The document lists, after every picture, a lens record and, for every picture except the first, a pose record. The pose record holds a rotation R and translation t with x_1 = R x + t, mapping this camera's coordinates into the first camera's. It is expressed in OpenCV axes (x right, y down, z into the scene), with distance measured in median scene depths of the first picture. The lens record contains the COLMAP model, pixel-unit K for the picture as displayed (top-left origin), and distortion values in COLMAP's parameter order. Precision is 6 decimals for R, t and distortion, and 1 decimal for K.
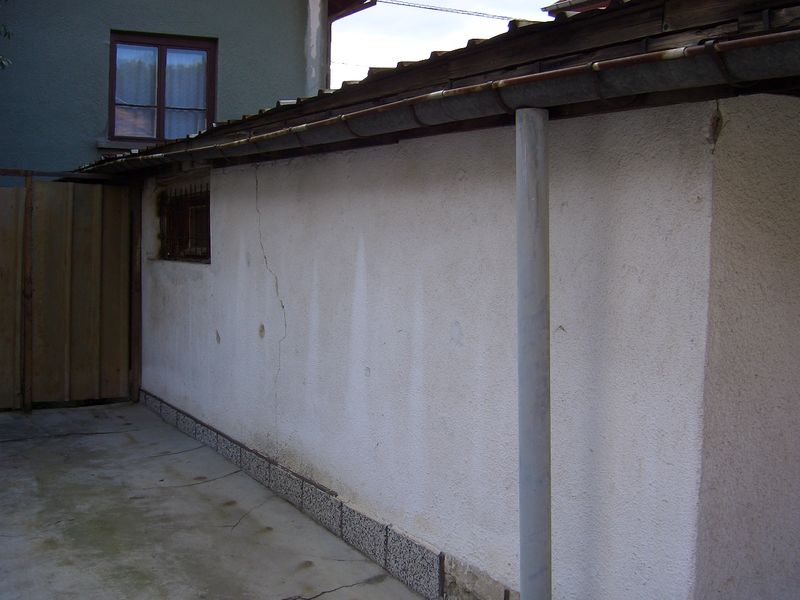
lens RADIAL K [[922.6, 0, 400.0], [0, 922.6, 300.0], [0, 0, 1]] dist [-0.164546, 0.005283]
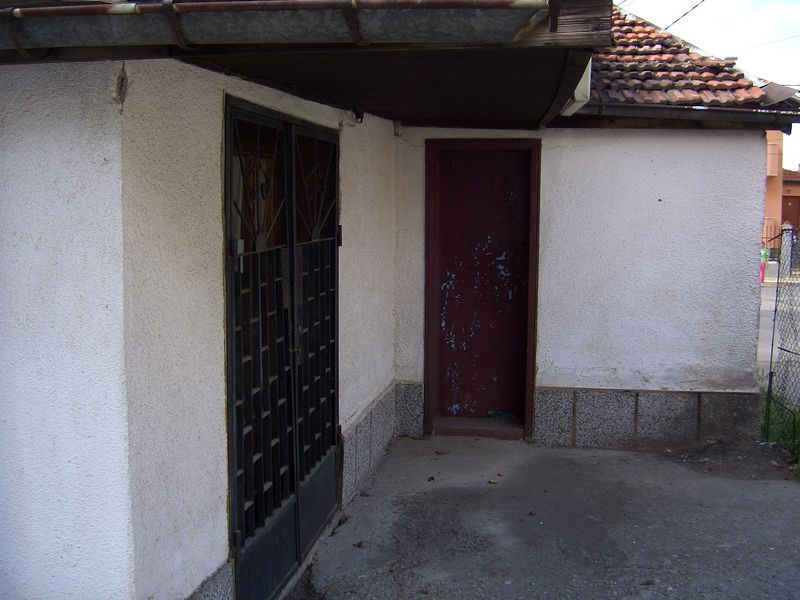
lens RADIAL K [[922.6, 0, 400.0], [0, 922.6, 300.0], [0, 0, 1]] dist [-0.164546, 0.005283]
pose [[0.633307, -0.085731, 0.769138, -0.228856], [0.051344, 0.996310, 0.068776, -0.013316], [-0.772196, -0.004065, 0.635372, 0.143461]]
